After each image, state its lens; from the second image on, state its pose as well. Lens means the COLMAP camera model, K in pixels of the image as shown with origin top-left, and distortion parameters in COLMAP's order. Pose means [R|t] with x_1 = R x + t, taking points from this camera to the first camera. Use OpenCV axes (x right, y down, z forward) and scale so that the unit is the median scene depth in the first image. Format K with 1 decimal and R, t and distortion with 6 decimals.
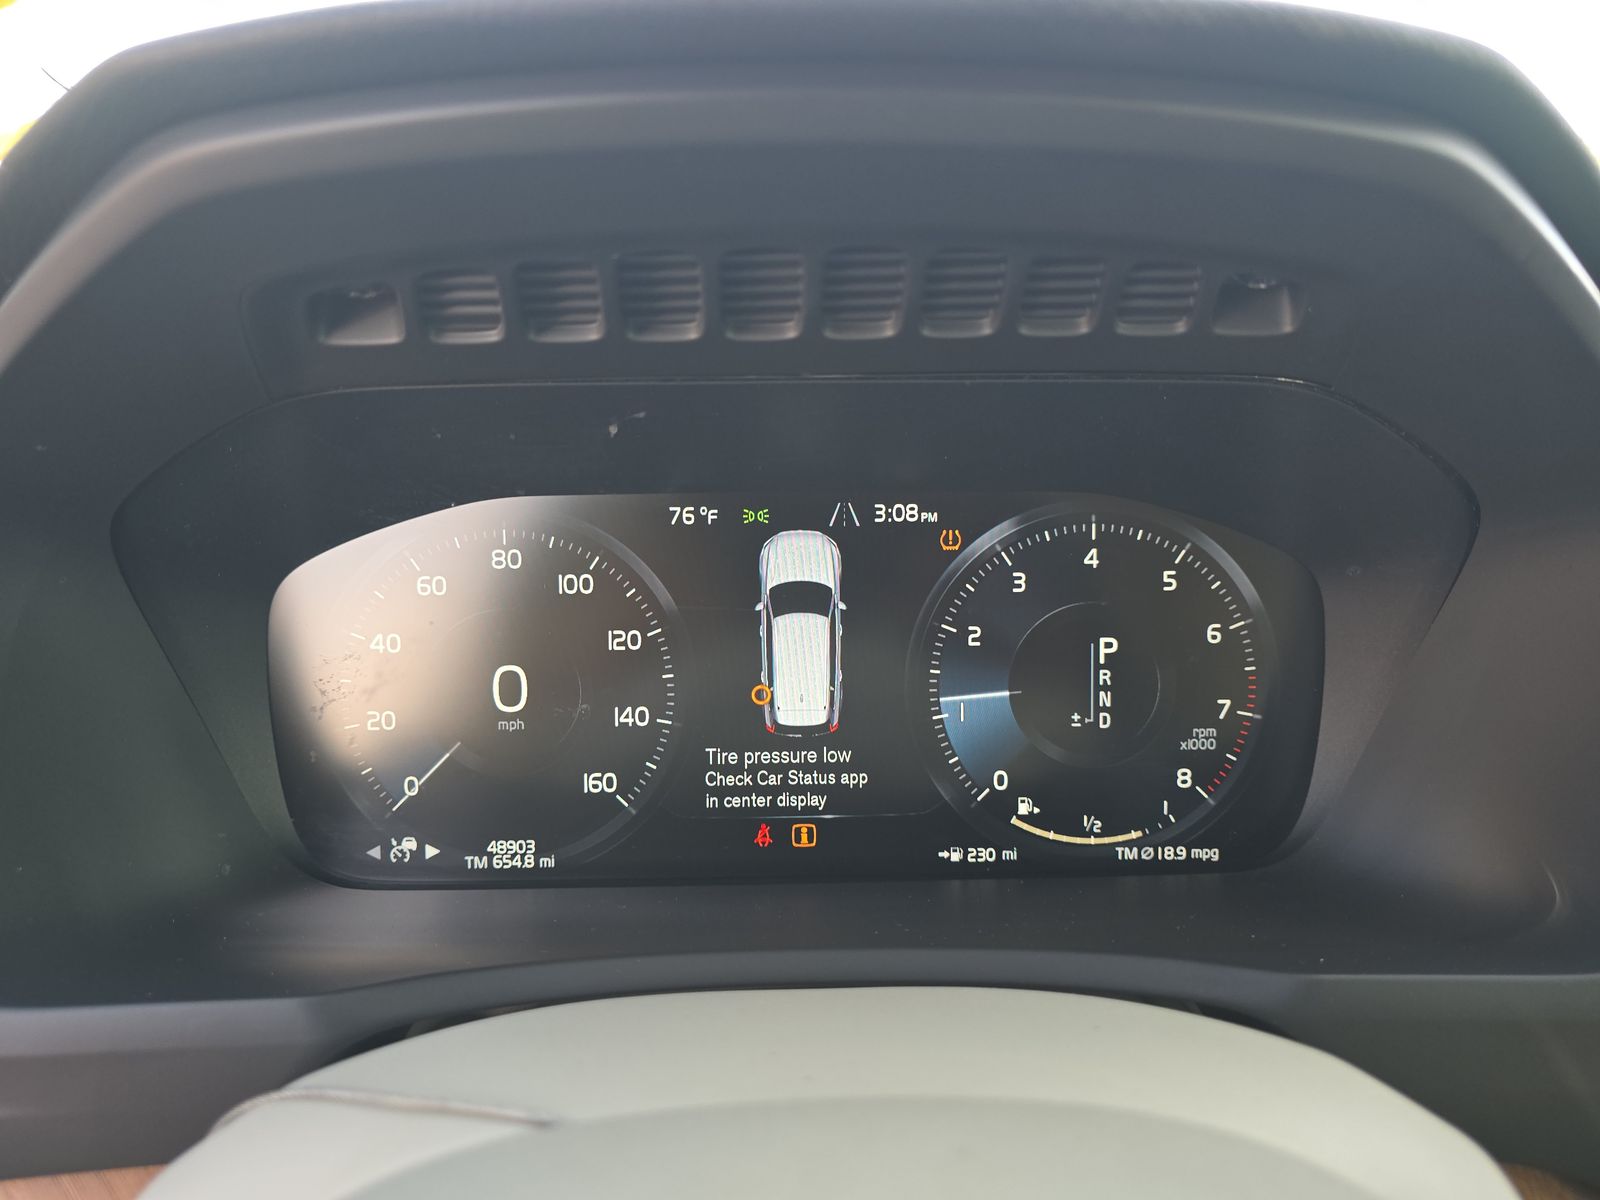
lens RADIAL K [[1086.0, 0, 800.7], [0, 1086.0, 605.8], [0, 0, 1]] dist [0.012058, 0.000960]
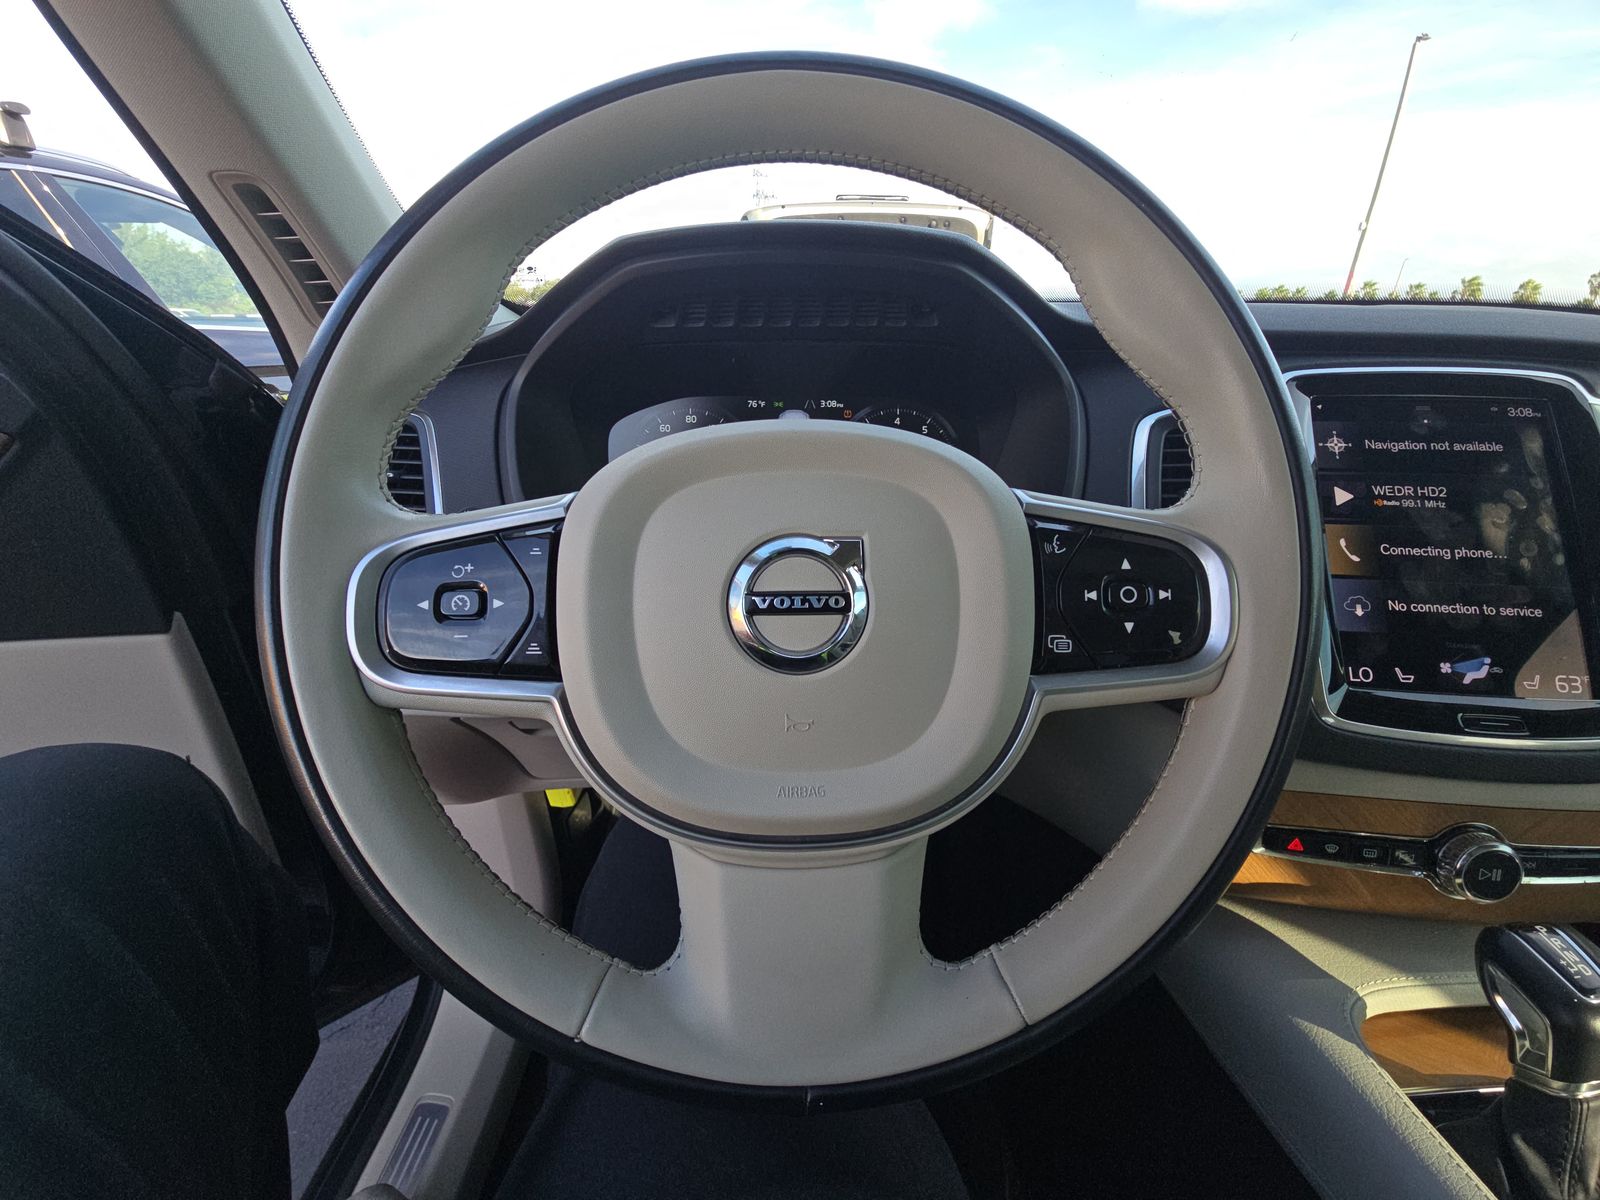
lens RADIAL K [[628.9, 0, 798.1], [0, 628.9, 597.2], [0, 0, 1]] dist [0.000414, -0.001783]
pose [[0.999855, 0.011602, -0.012456, 0.035353], [-0.010660, 0.997263, 0.073162, 0.294753], [0.013271, -0.073018, 0.997242, -0.661784]]
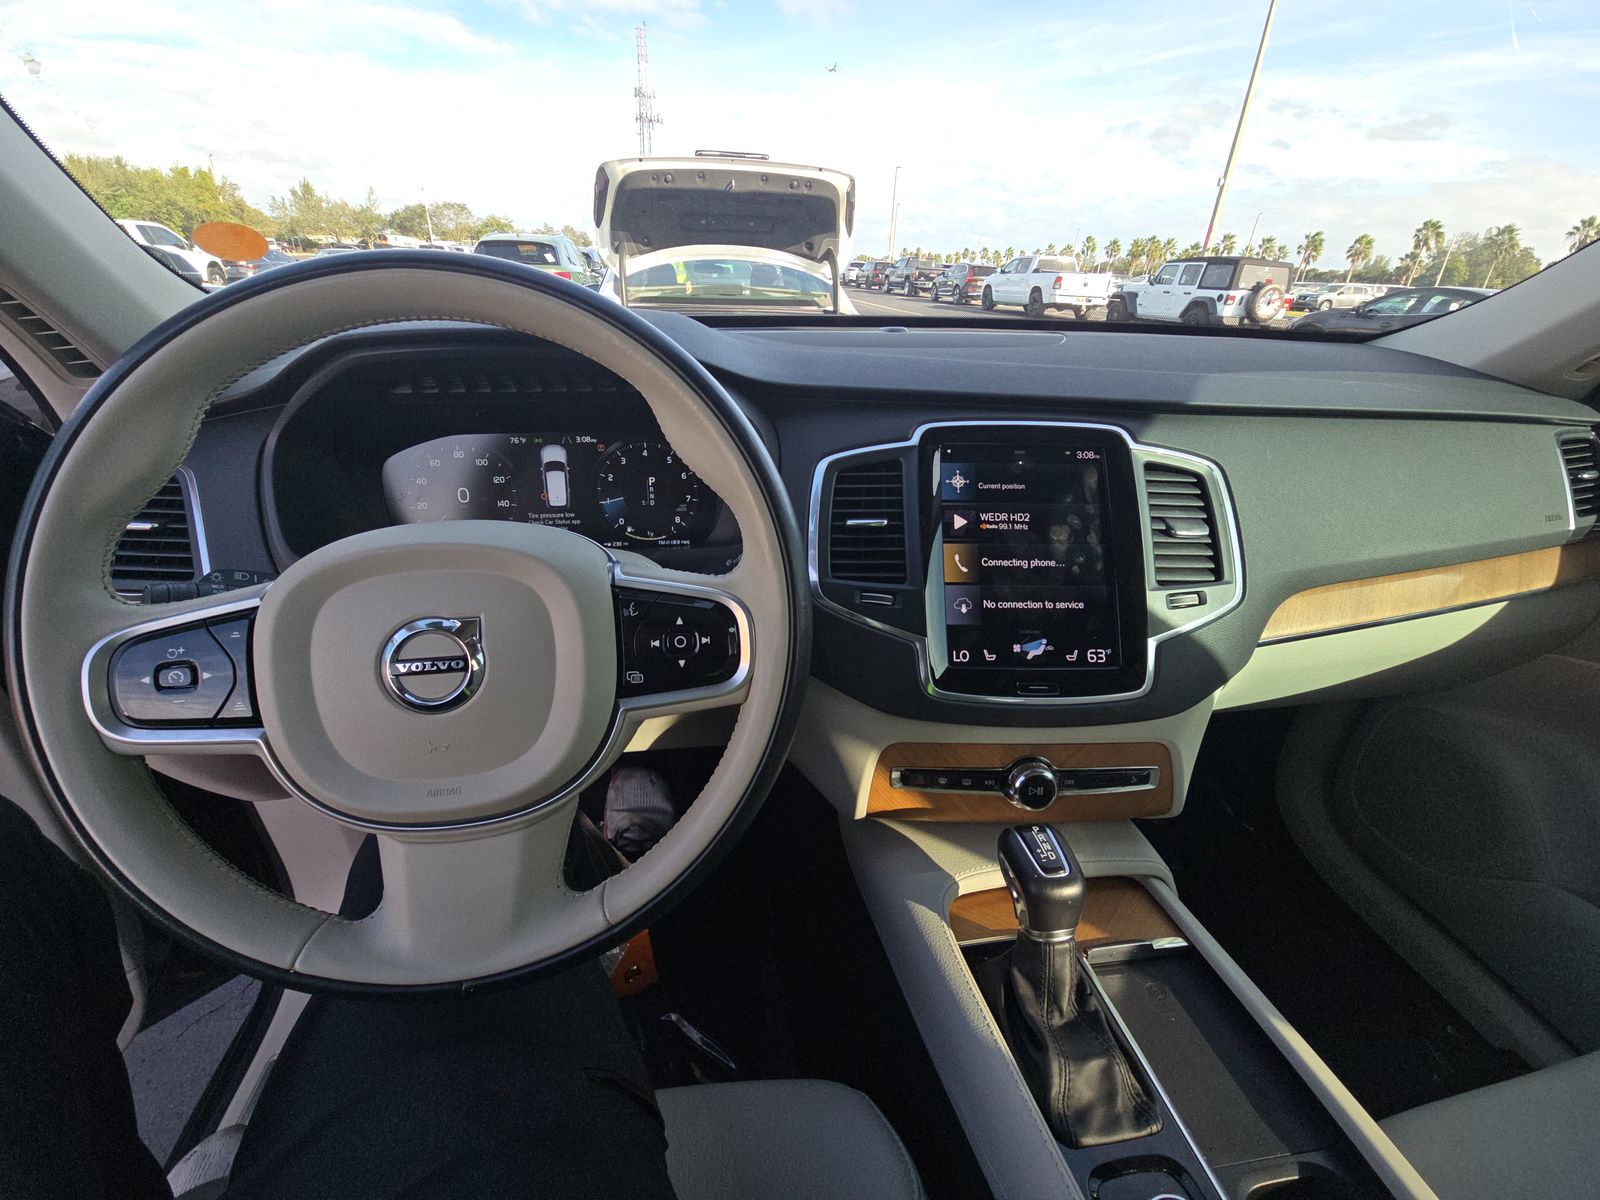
lens RADIAL K [[628.9, 0, 799.5], [0, 628.9, 594.0], [0, 0, 1]] dist [0.000414, -0.001783]
pose [[0.991953, -0.033837, 0.122004, 0.487427], [0.015012, 0.988261, 0.152038, 0.096565], [-0.125716, -0.148983, 0.980816, -1.009315]]
